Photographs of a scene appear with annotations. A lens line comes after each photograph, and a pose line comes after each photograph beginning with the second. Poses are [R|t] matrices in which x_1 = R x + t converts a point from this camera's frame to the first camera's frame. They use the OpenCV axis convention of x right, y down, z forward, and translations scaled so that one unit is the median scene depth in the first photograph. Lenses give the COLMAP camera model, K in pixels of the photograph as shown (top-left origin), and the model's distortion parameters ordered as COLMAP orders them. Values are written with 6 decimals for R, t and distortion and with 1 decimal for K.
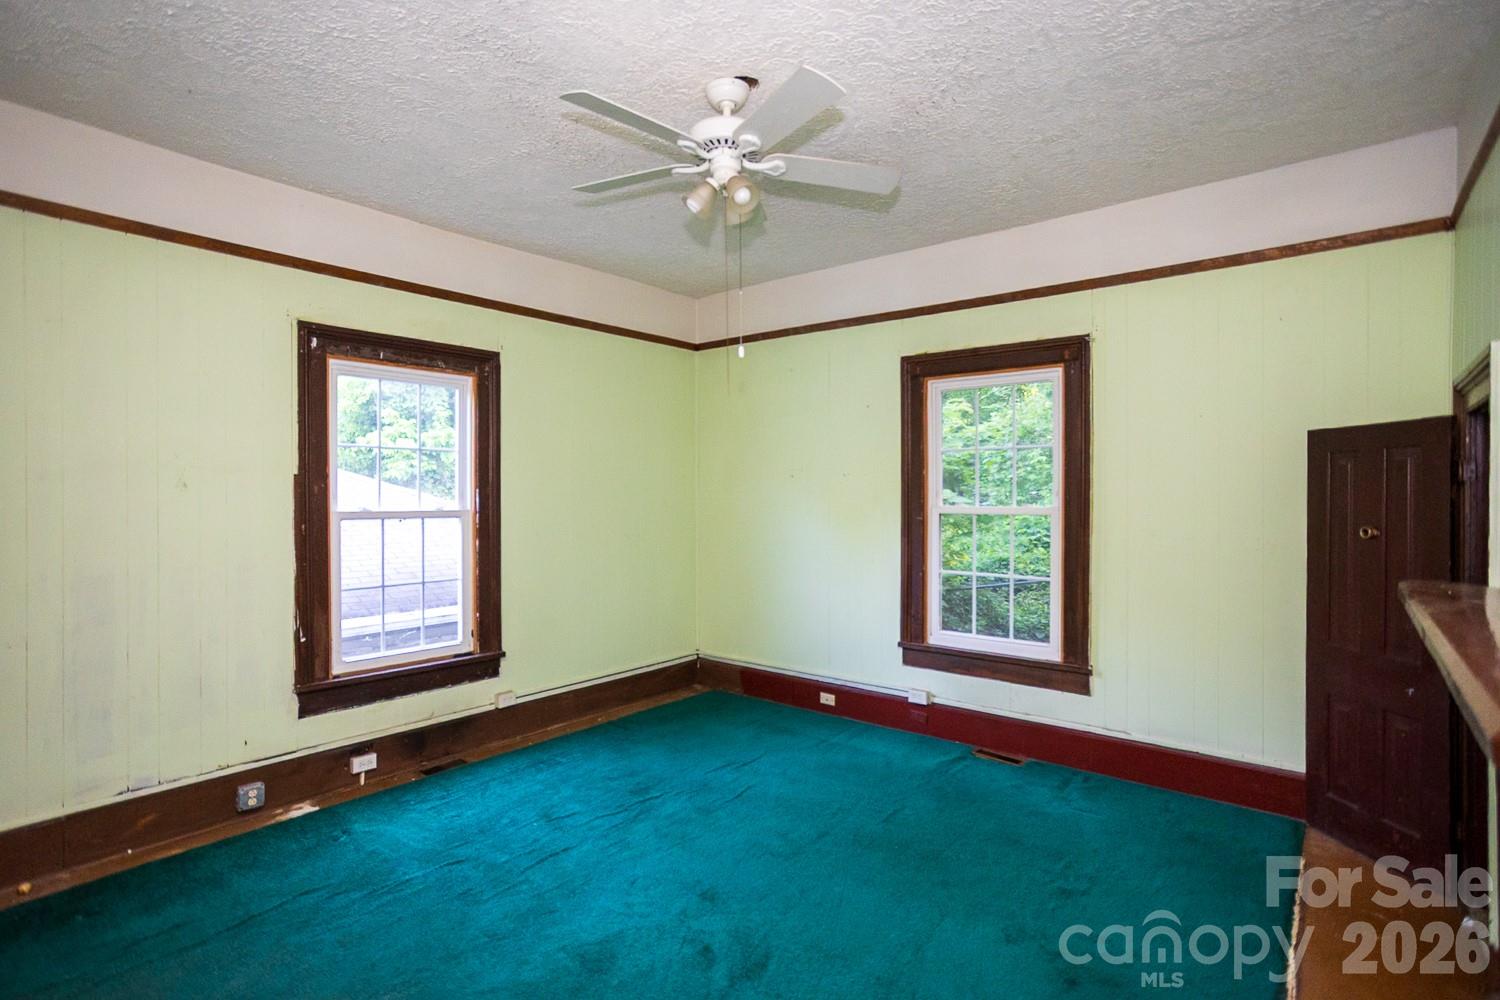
lens RADIAL K [[732.5, 0, 751.1], [0, 732.5, 506.5], [0, 0, 1]] dist [-0.004847, 0.003622]
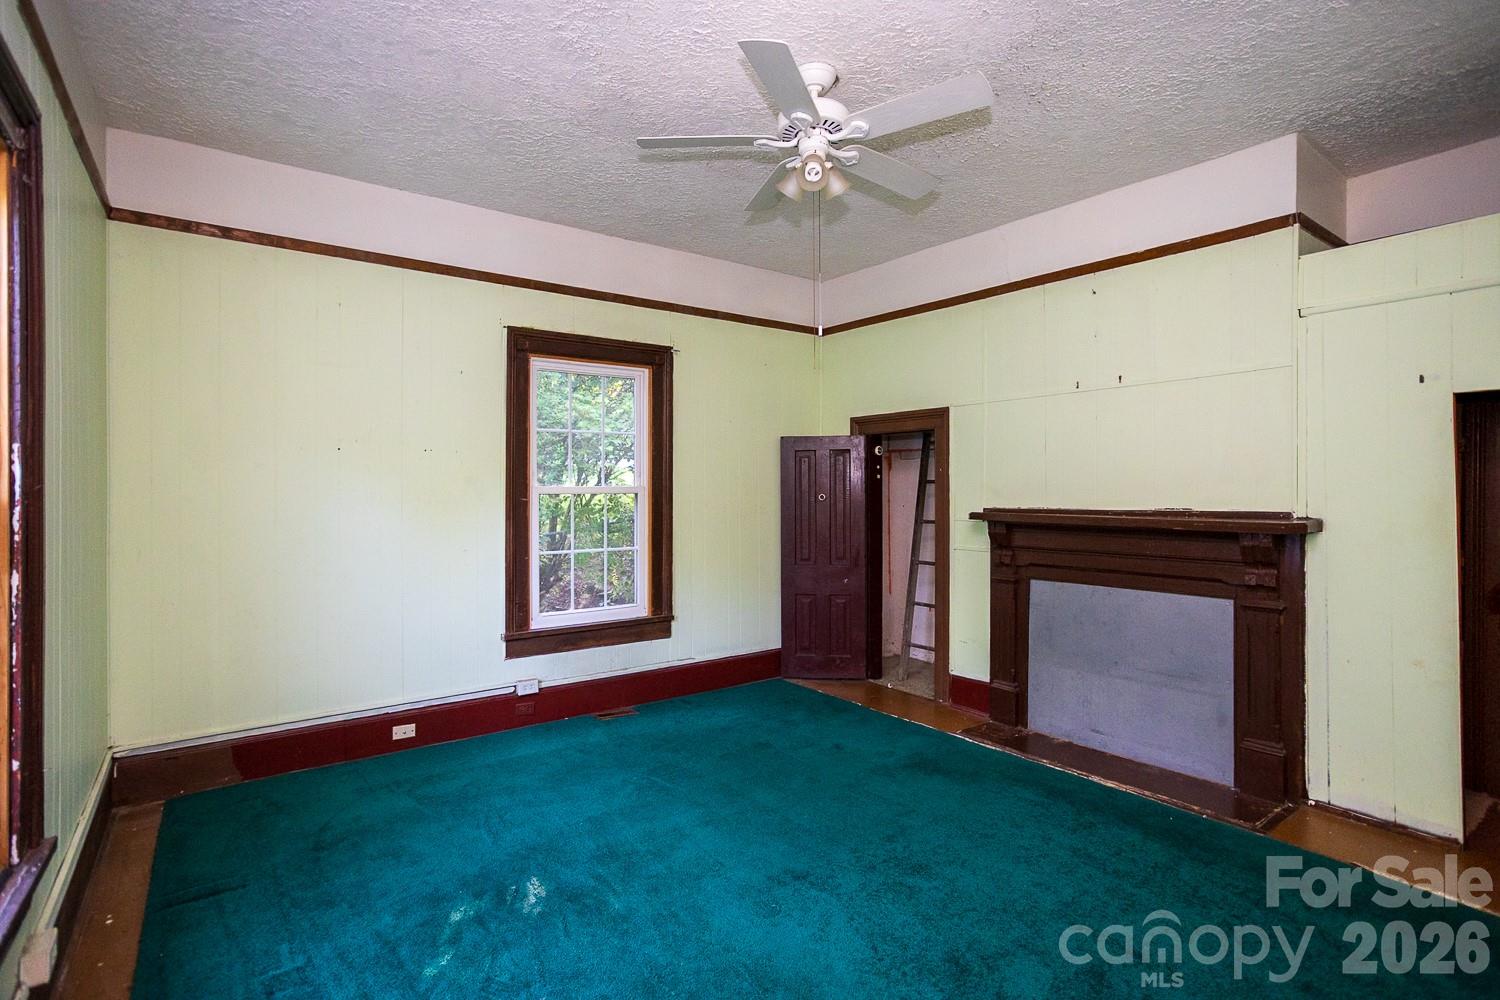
lens RADIAL K [[732.5, 0, 748.9], [0, 732.5, 487.0], [0, 0, 1]] dist [-0.004847, 0.003622]
pose [[0.260685, -0.012047, 0.965349, -0.664242], [0.007182, 0.999919, 0.010539, -0.009625], [-0.965397, 0.004186, 0.260751, 0.510529]]
